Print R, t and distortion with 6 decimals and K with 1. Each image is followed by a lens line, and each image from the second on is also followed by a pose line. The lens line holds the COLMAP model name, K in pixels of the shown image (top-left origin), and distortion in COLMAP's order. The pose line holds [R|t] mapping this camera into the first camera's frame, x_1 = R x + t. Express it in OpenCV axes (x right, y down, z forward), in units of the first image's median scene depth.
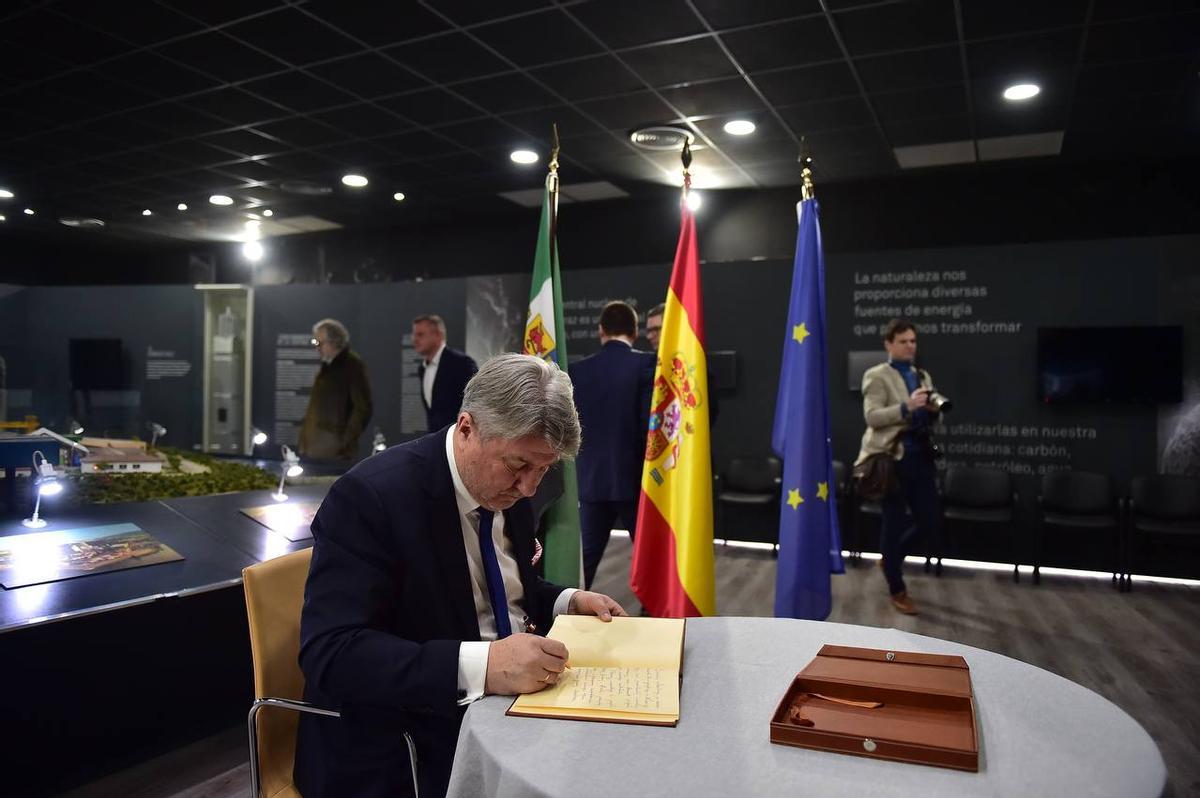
lens RADIAL K [[832.4, 0, 600.0], [0, 832.4, 399.0], [0, 0, 1]] dist [-0.051733, -0.002660]
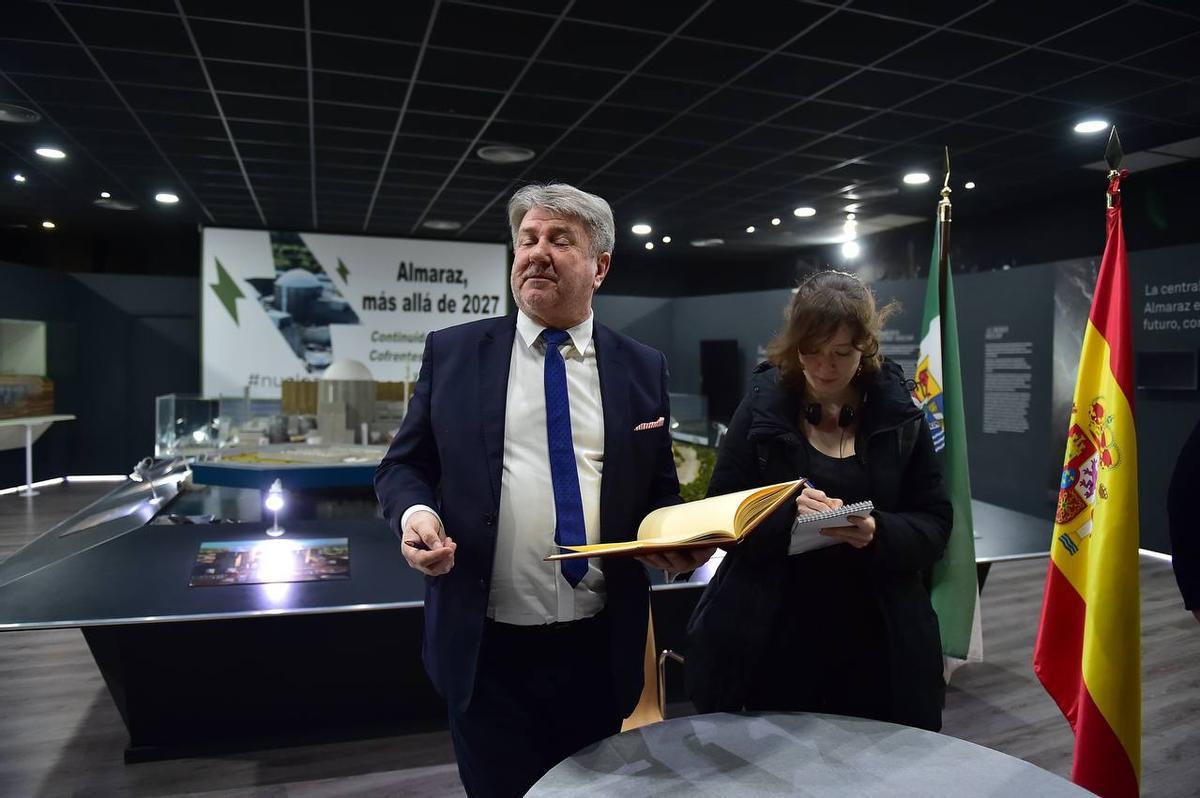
lens RADIAL K [[832.4, 0, 600.0], [0, 832.4, 399.0], [0, 0, 1]] dist [-0.051733, -0.002660]
pose [[0.705949, 0.019968, -0.707981, 0.315863], [0.004900, 0.999441, 0.033074, -0.083081], [0.708245, -0.026818, 0.705457, 0.079392]]
